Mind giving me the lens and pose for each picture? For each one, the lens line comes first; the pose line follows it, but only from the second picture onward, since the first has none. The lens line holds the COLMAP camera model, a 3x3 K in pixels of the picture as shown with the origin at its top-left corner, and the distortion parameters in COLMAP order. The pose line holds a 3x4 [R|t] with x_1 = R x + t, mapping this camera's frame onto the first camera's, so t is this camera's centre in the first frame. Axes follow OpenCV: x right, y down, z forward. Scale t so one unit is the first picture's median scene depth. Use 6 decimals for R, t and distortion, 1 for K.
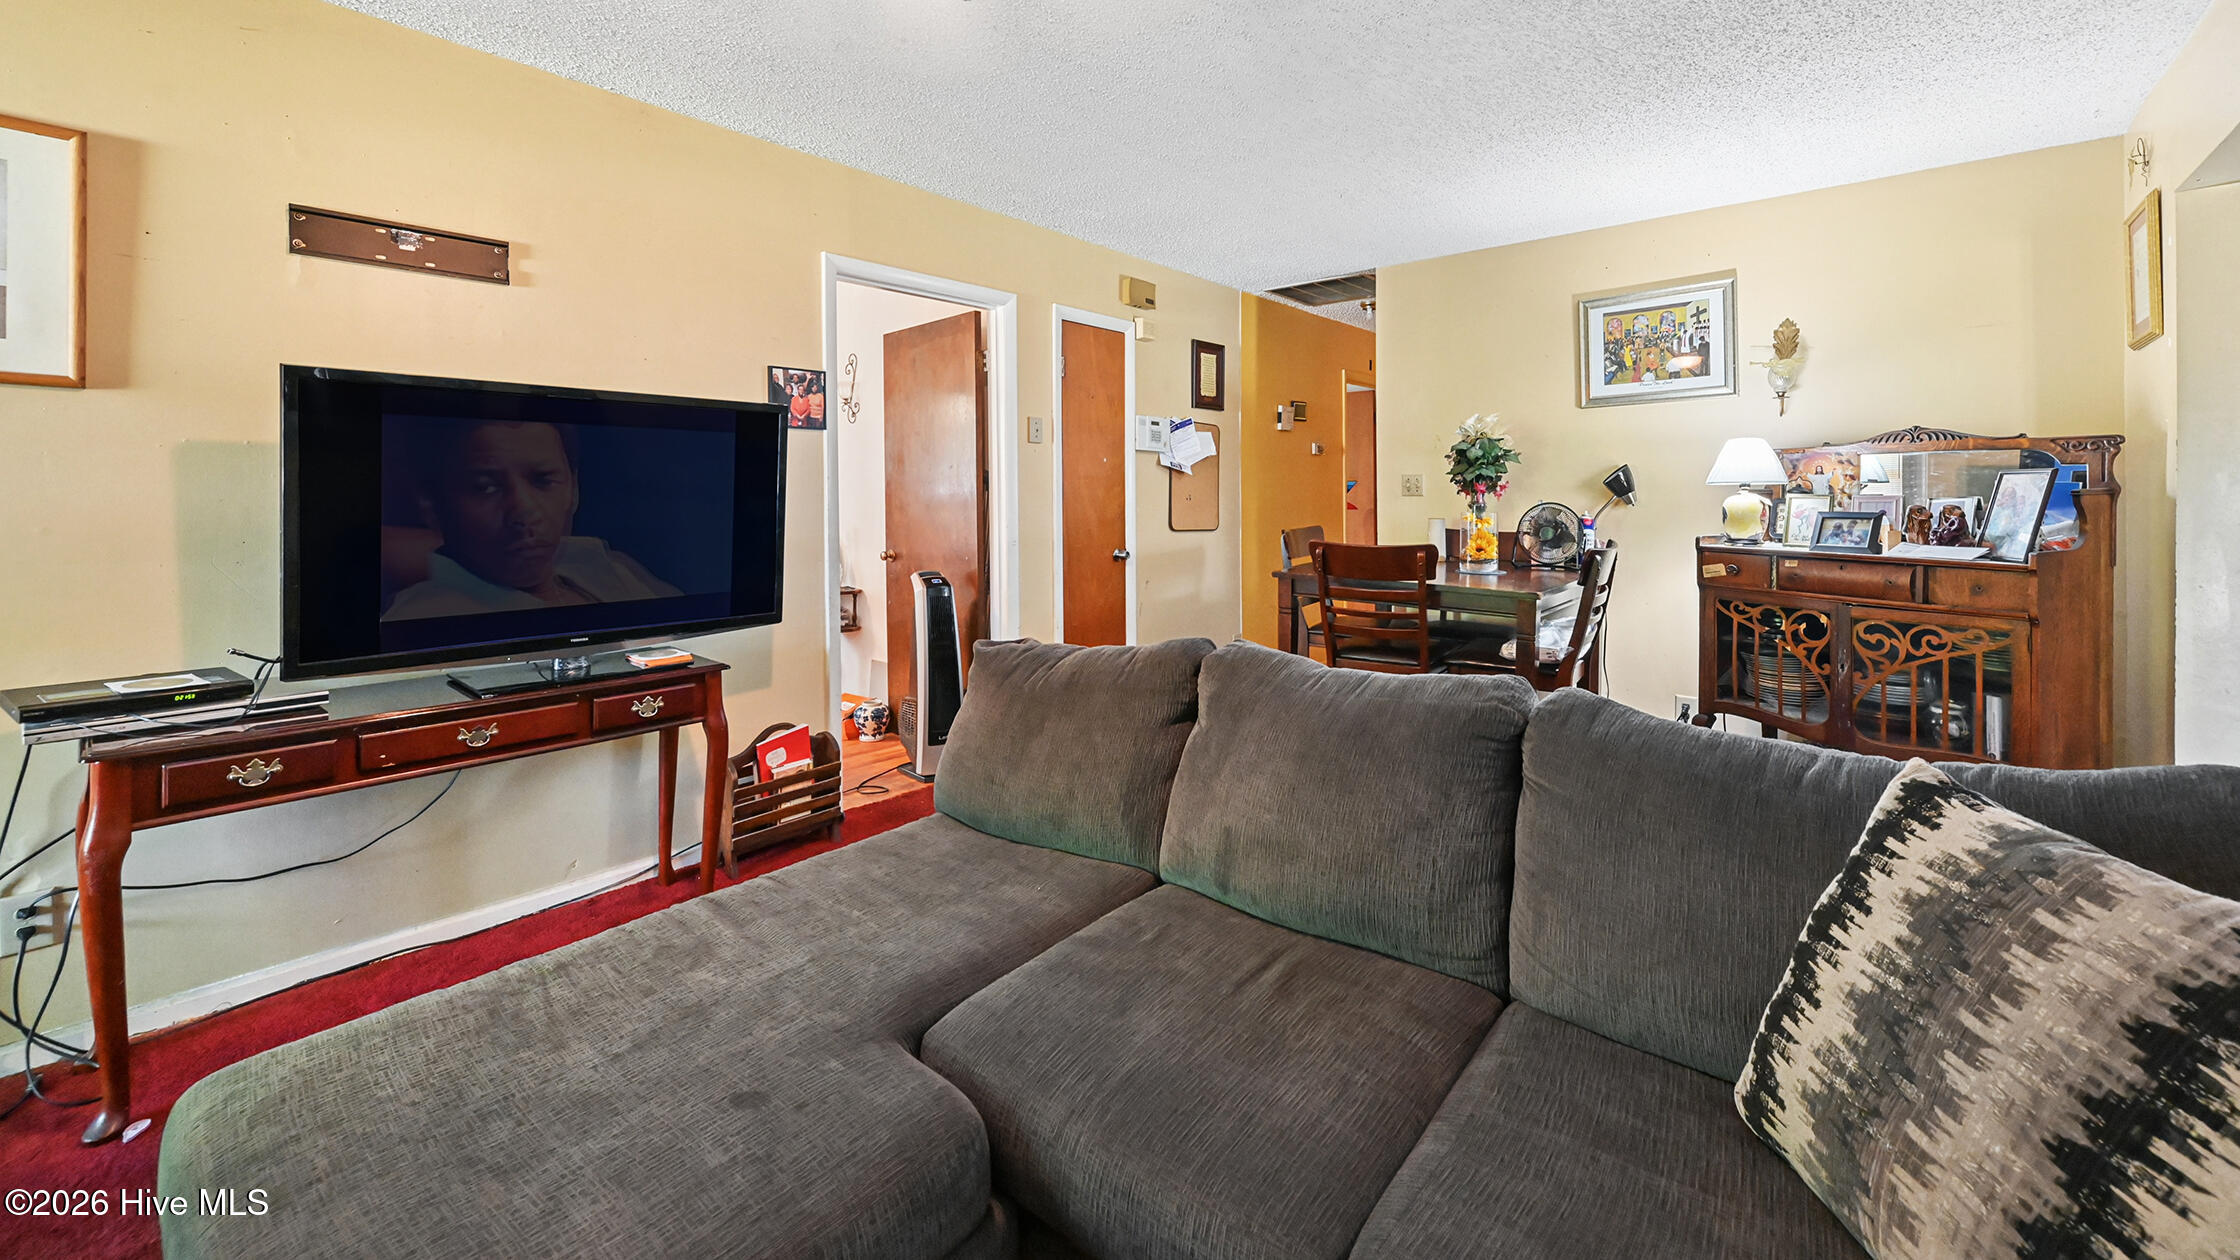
lens RADIAL K [[885.0, 0, 1122.8], [0, 885.0, 503.2], [0, 0, 1]] dist [0.000622, -0.000009]
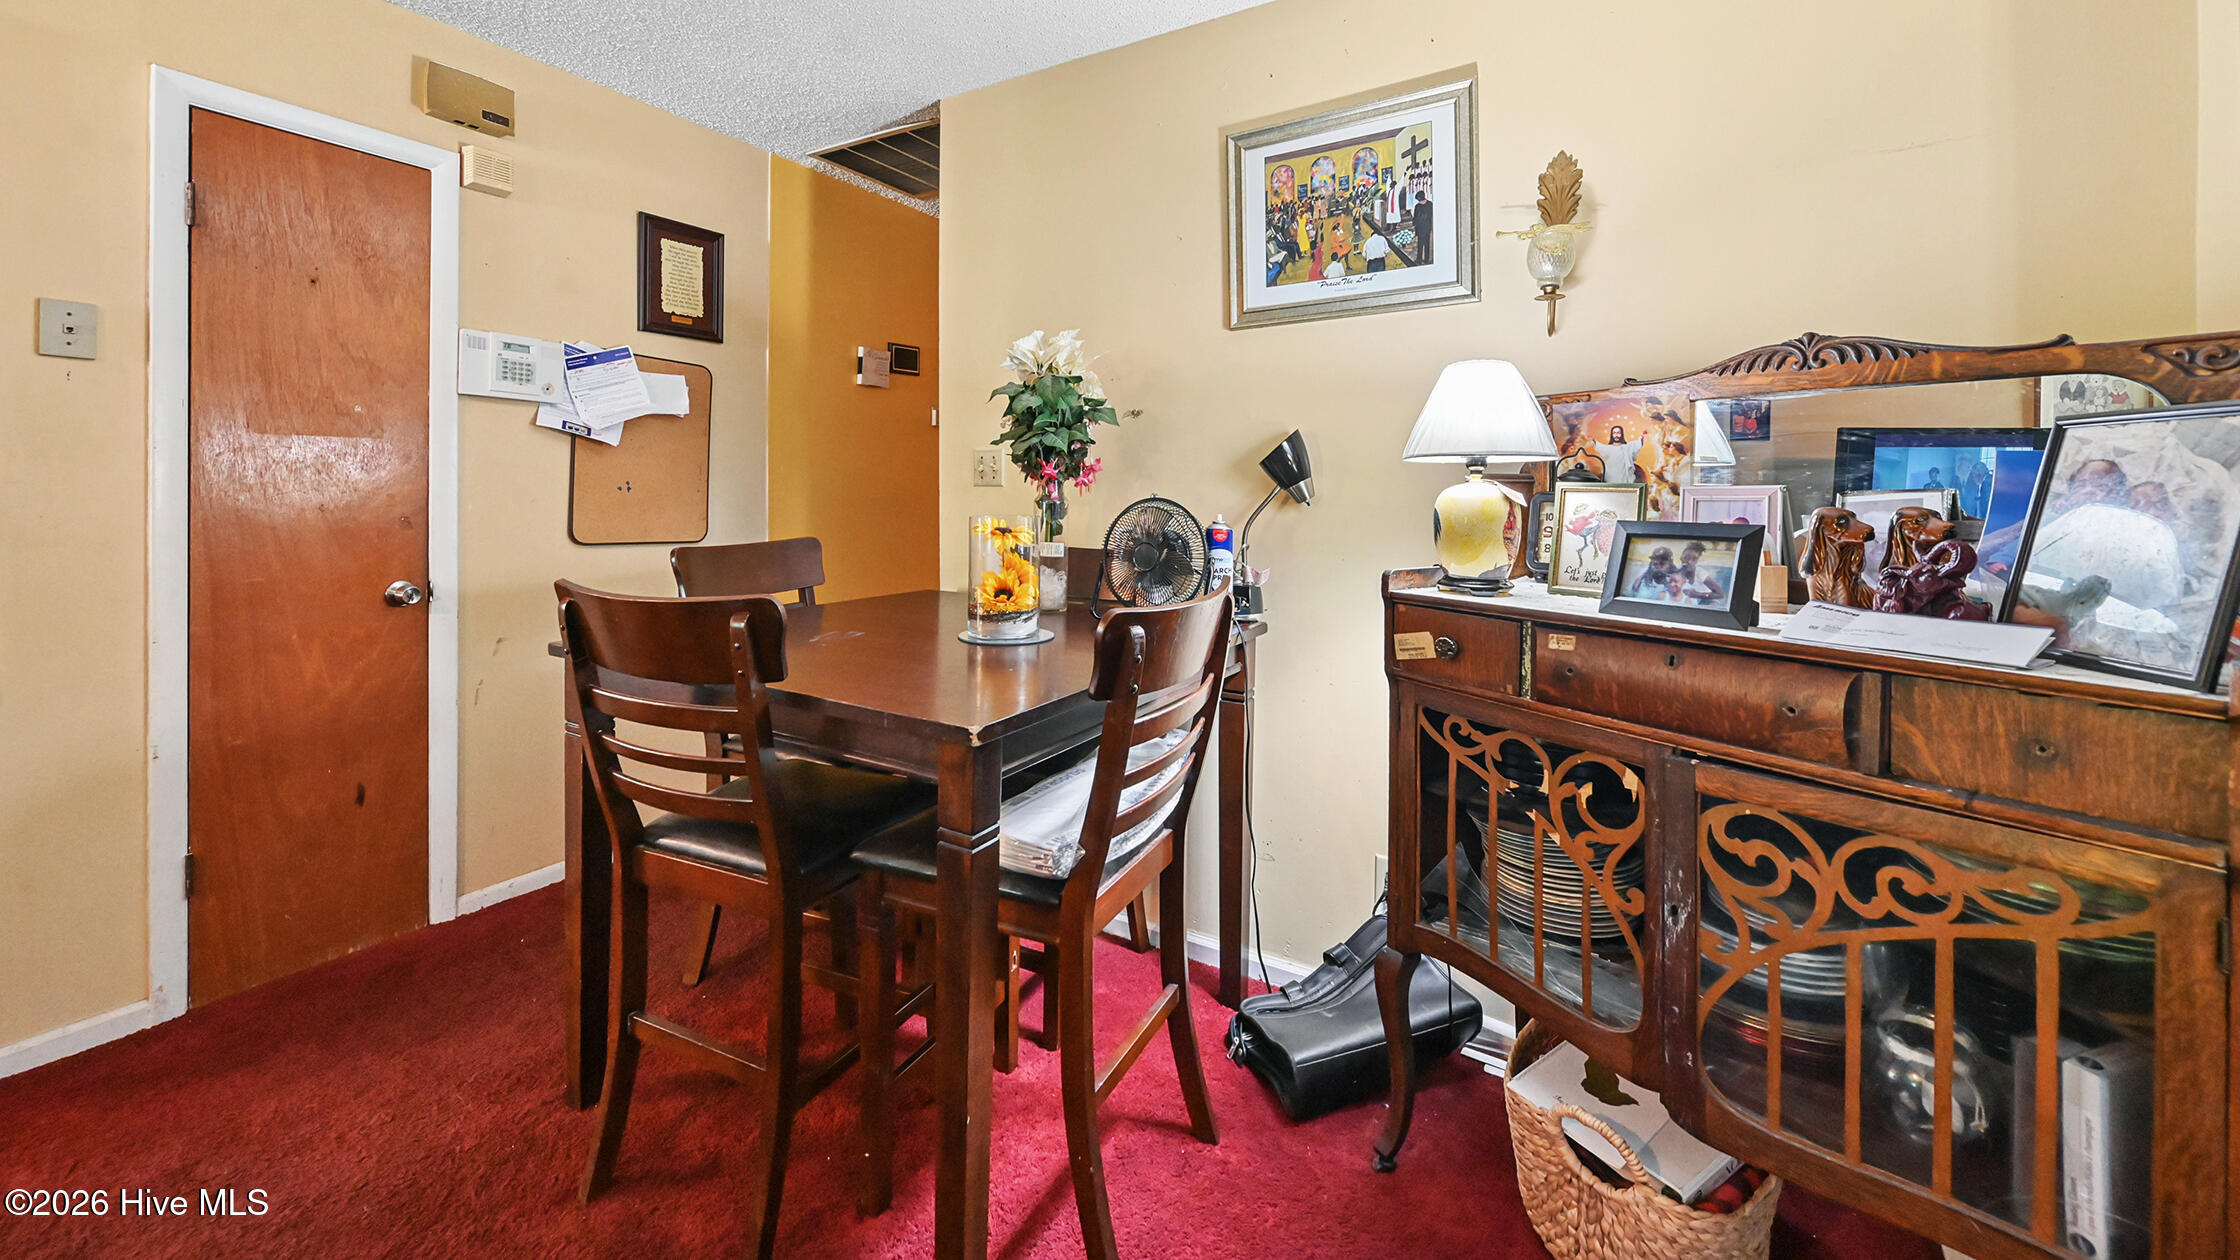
lens RADIAL K [[887.7, 0, 1119.1], [0, 887.7, 497.5], [0, 0, 1]] dist [-0.000334, 0.000058]
pose [[0.985292, 0.008182, 0.170682, 0.429690], [-0.007510, 0.999961, -0.004583, 0.001666], [-0.170713, 0.003234, 0.985315, 0.560614]]
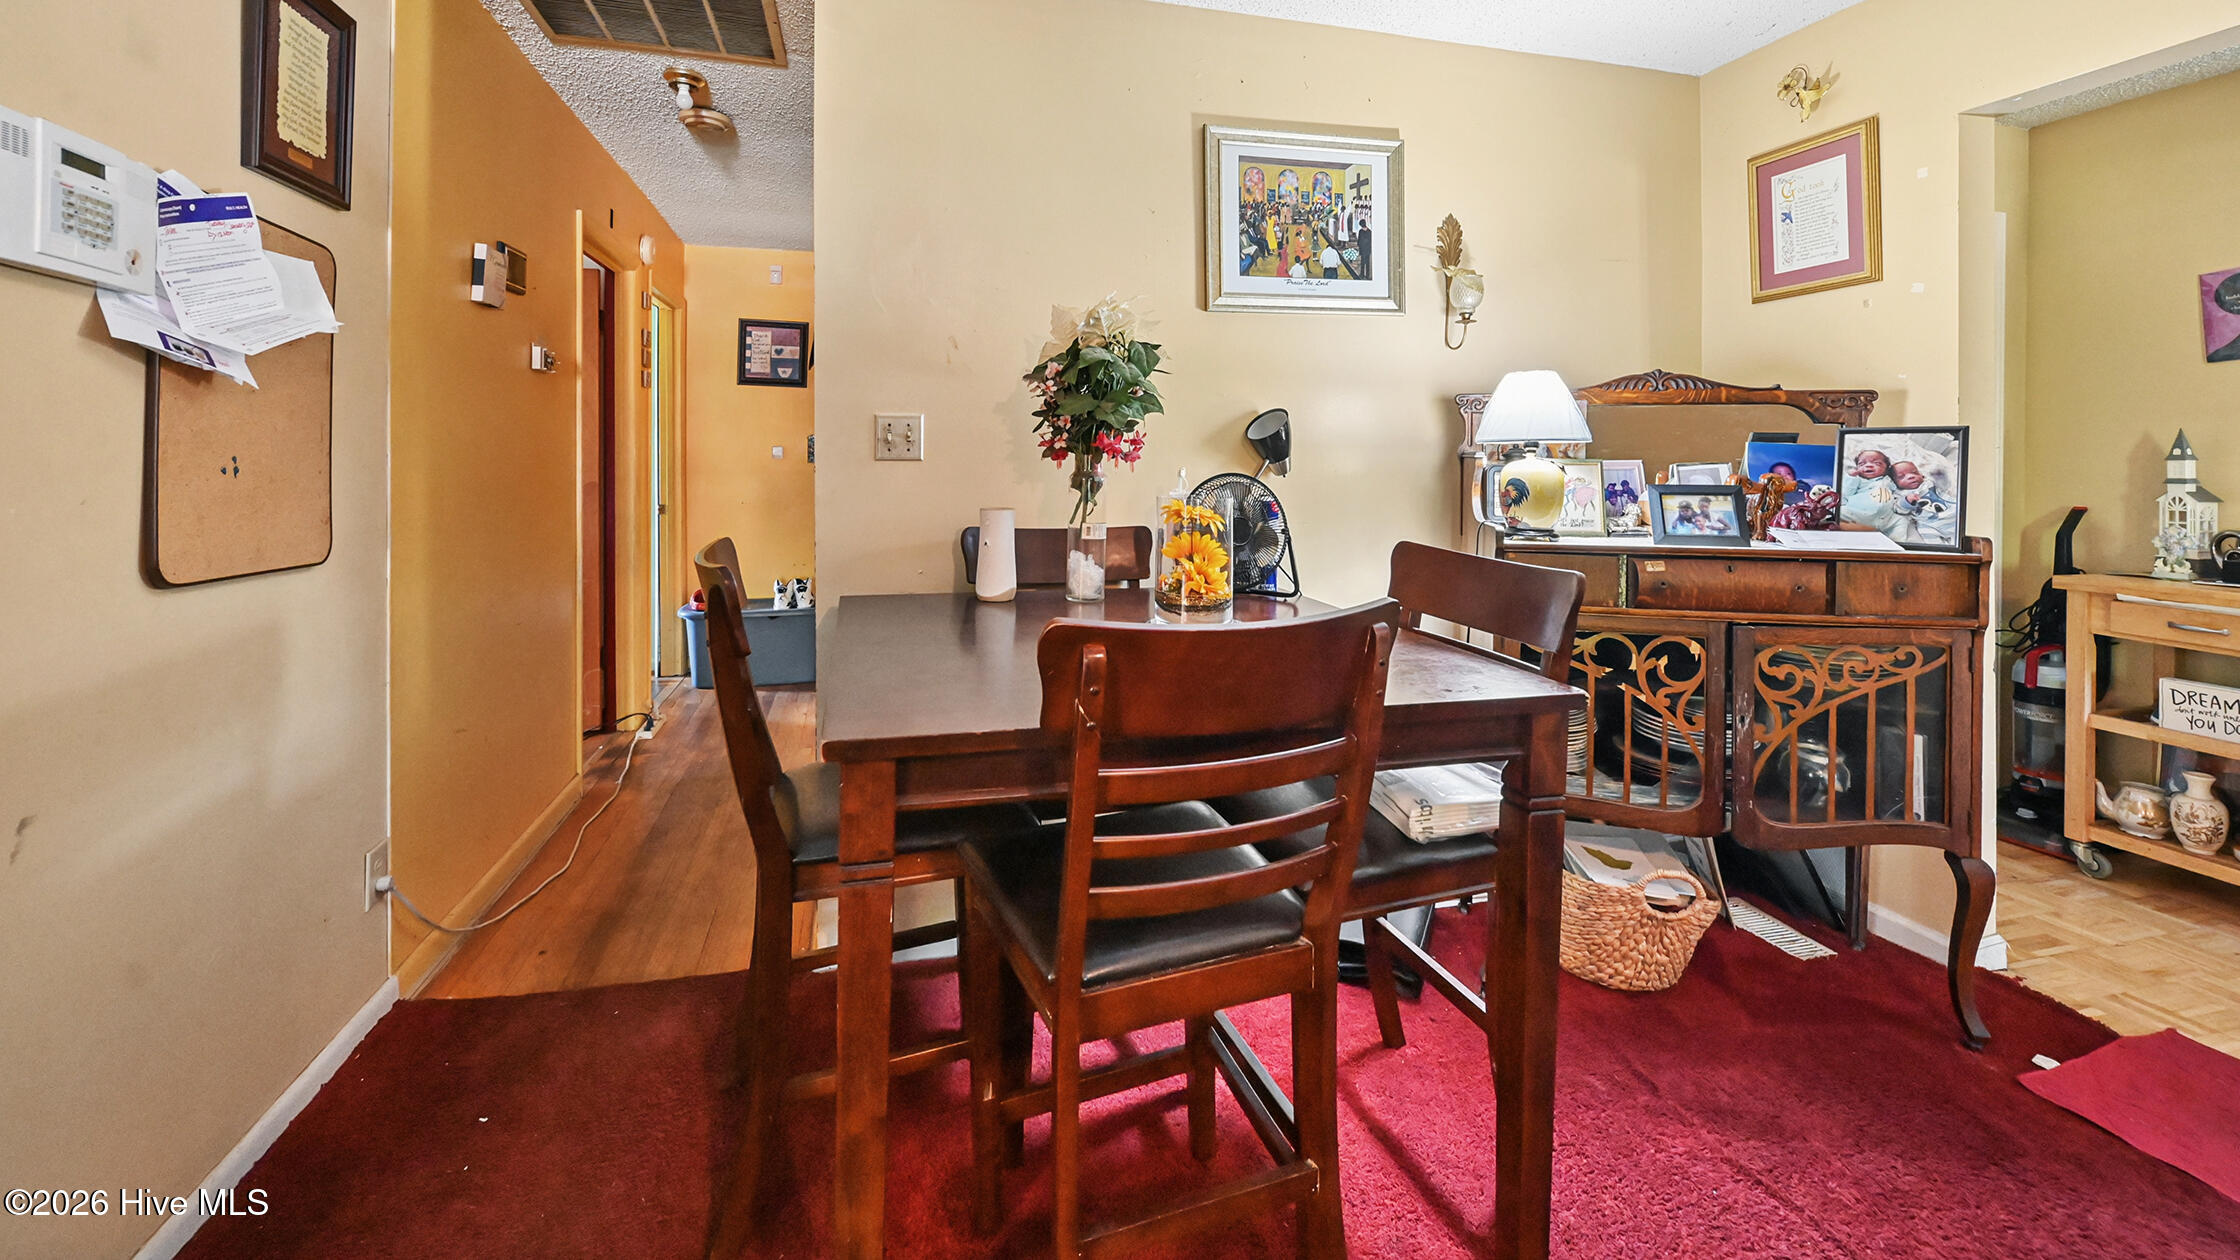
lens RADIAL K [[909.4, 0, 1107.0], [0, 909.4, 455.9], [0, 0, 1]] dist [0.000216, 0.000038]
pose [[0.564926, 0.004946, 0.825127, -0.014852], [0.005468, 0.999938, -0.009738, -0.007210], [-0.825124, 0.010014, 0.564864, 0.869625]]
